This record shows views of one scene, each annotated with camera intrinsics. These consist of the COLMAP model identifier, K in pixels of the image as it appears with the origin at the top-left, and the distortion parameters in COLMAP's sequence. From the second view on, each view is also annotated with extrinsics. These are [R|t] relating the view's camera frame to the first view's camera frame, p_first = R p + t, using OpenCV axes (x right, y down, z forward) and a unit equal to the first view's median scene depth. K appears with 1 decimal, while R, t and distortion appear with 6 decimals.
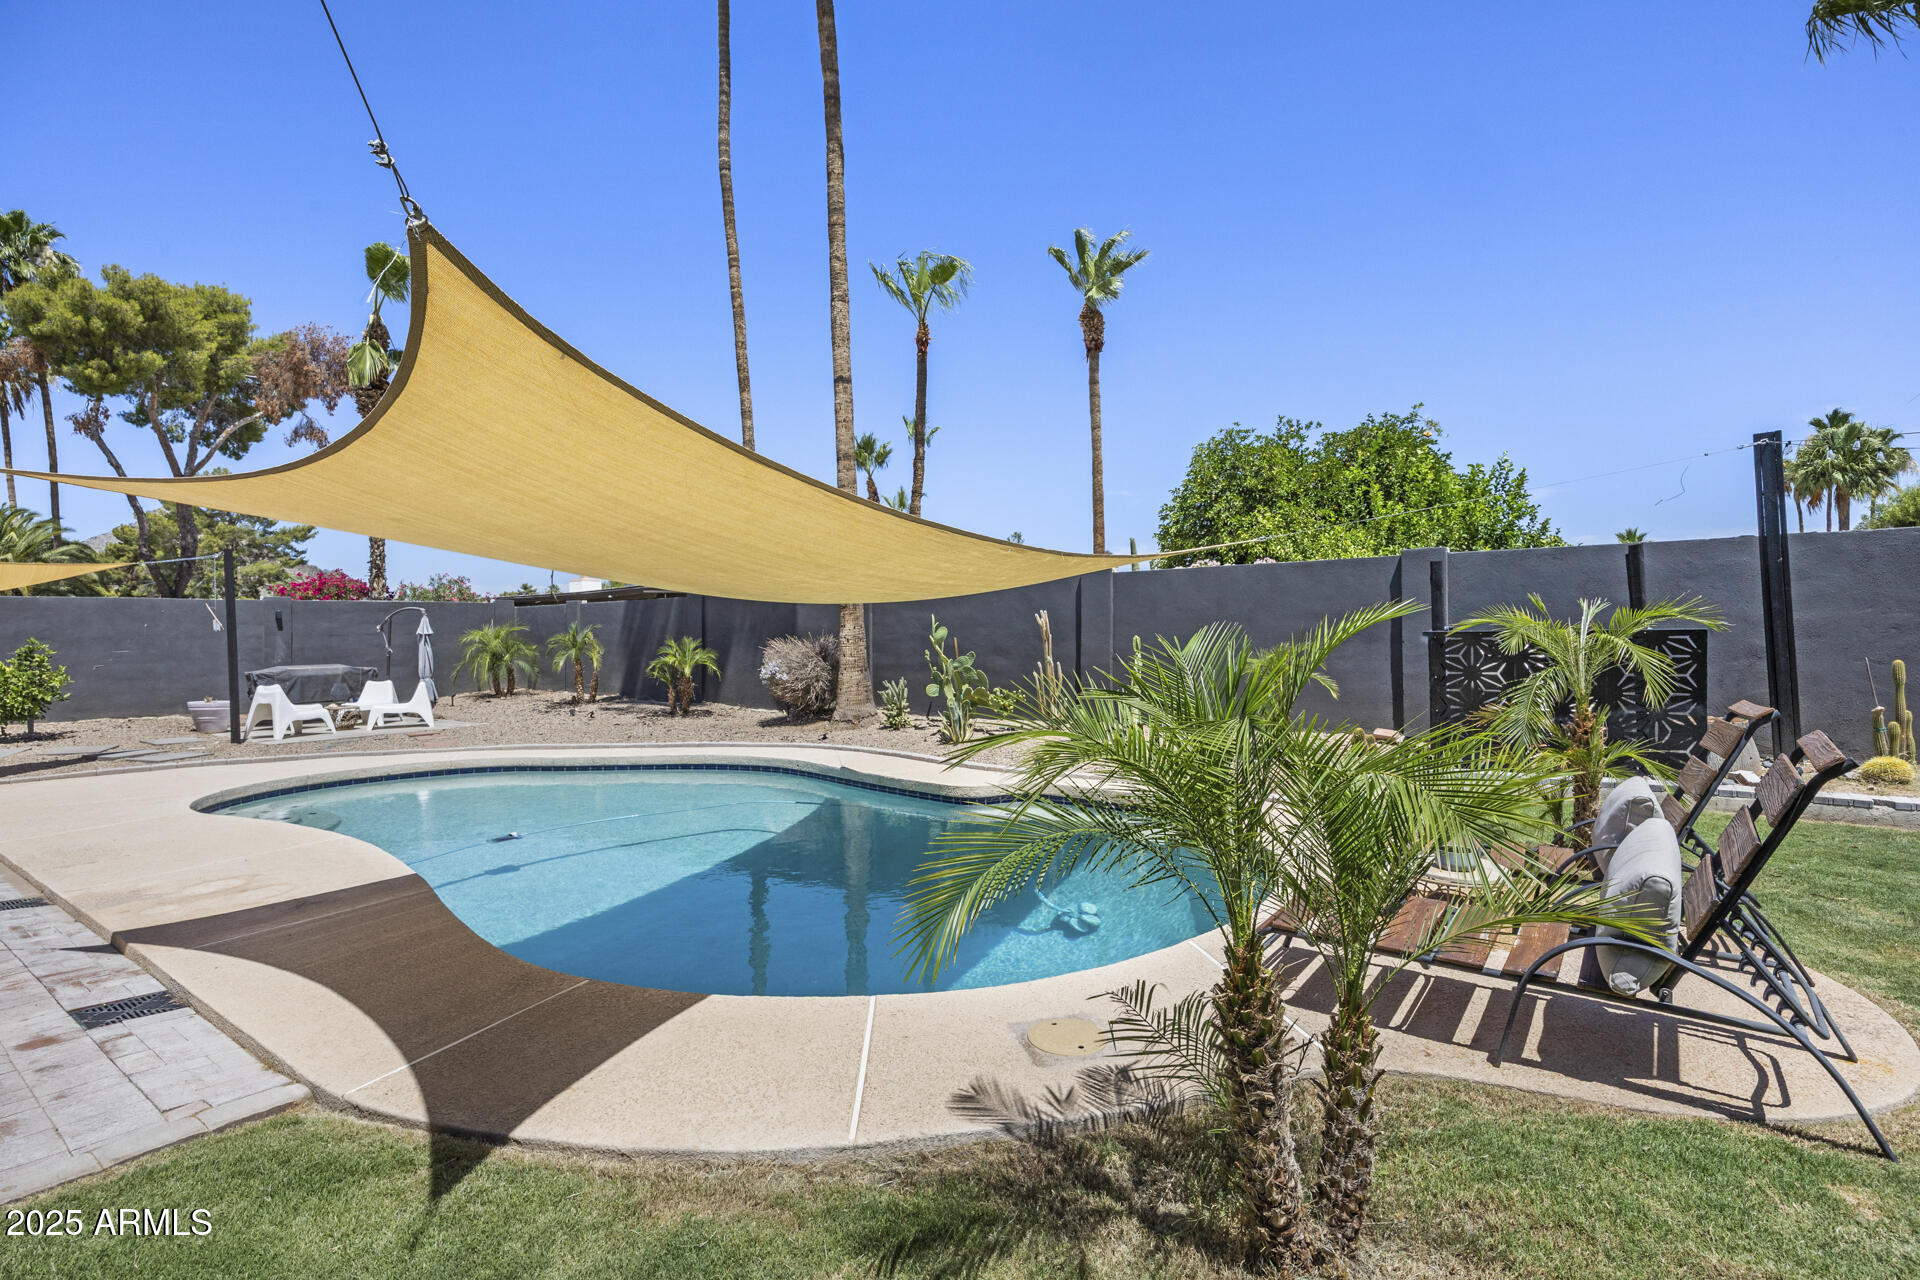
lens RADIAL K [[949.8, 0, 959.2], [0, 949.8, 637.3], [0, 0, 1]] dist [-0.000576, -0.000402]
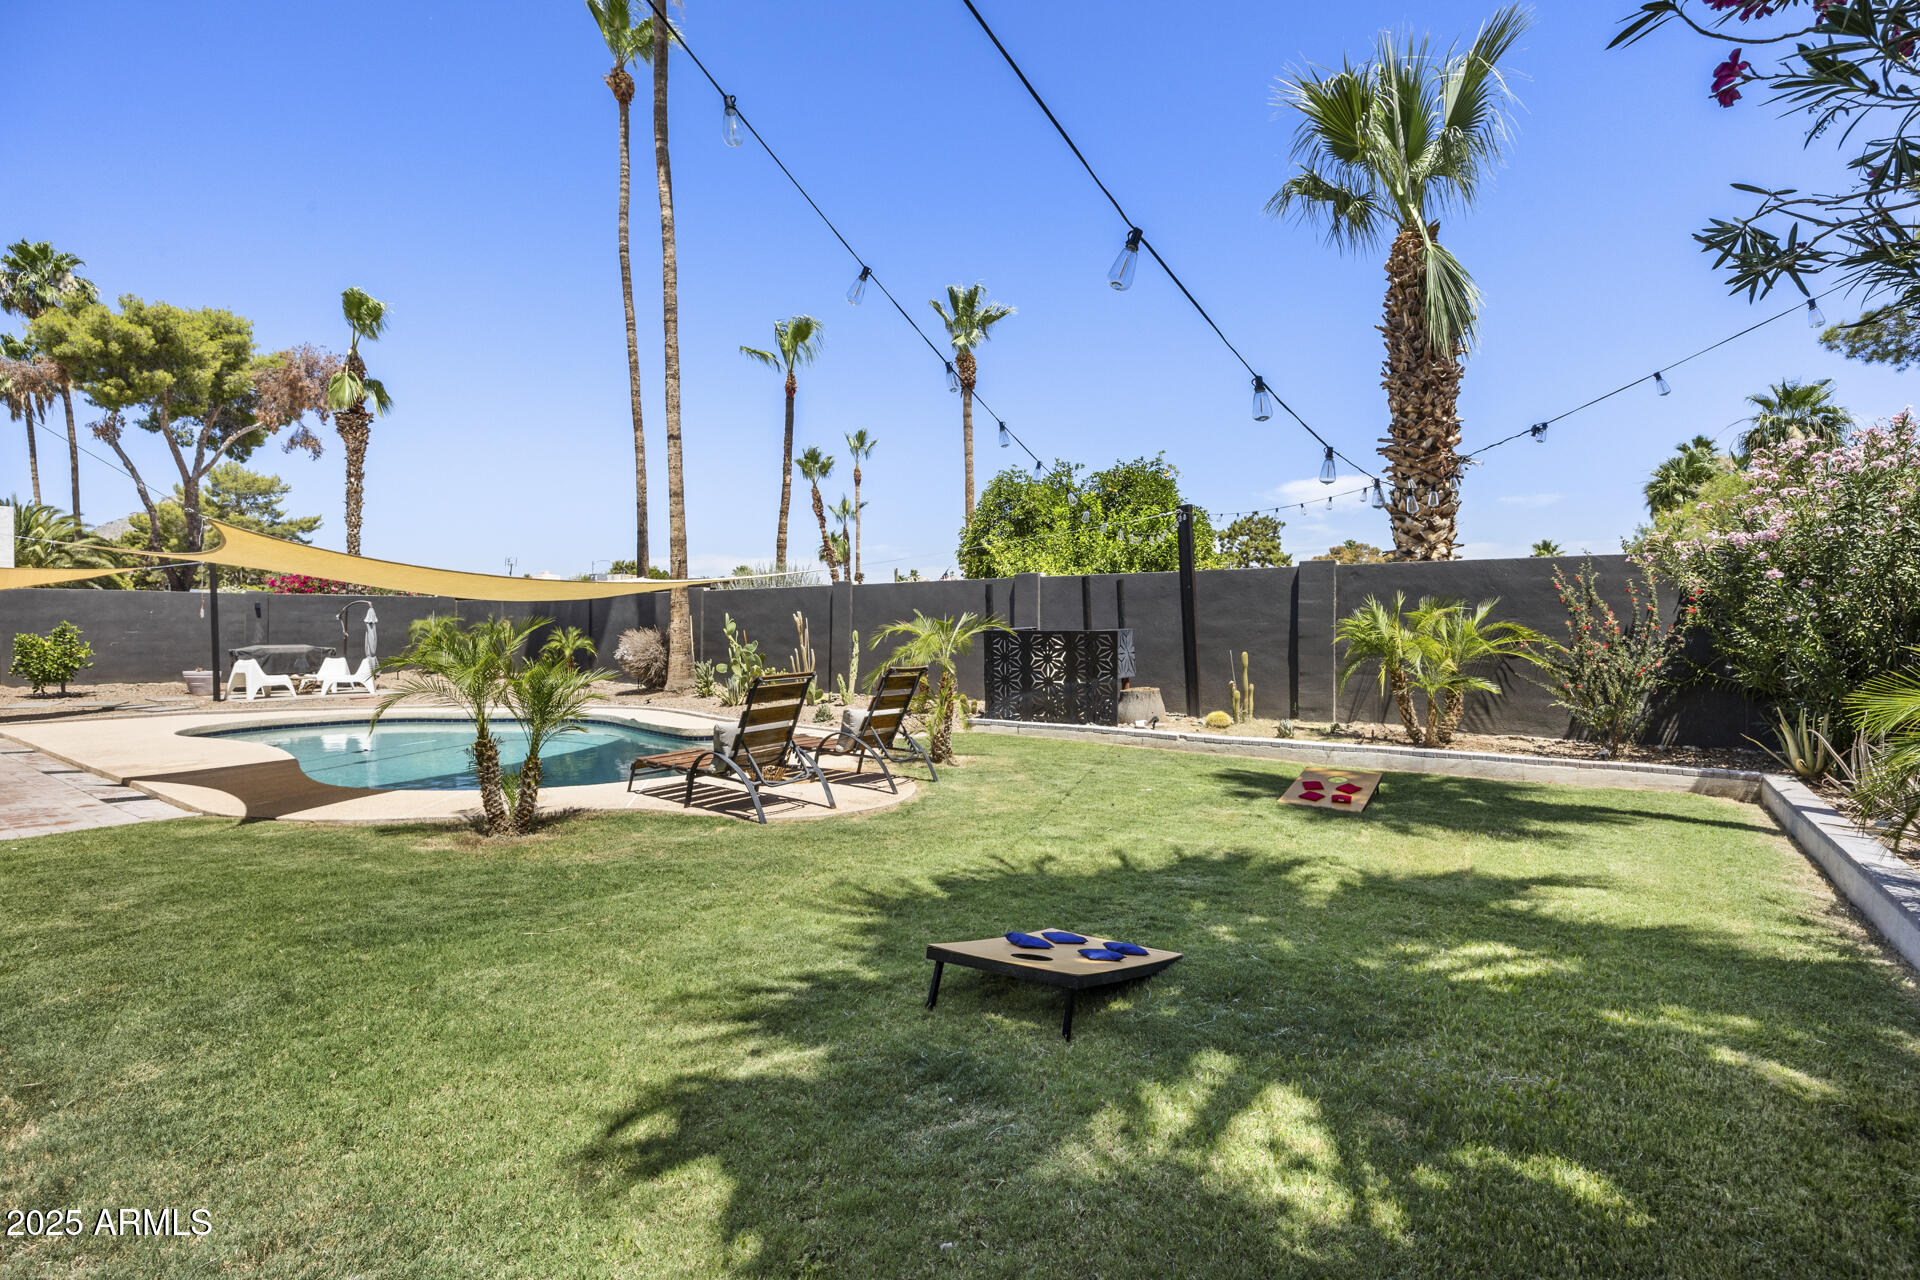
lens RADIAL K [[920.4, 0, 960.0], [0, 920.4, 640.0], [0, 0, 1]] dist [0.000344, 0.000145]
pose [[0.999884, 0.013871, 0.006243, 0.110122], [-0.013931, 0.999856, 0.009652, -0.001027], [-0.006108, -0.009738, 0.999934, -0.121451]]
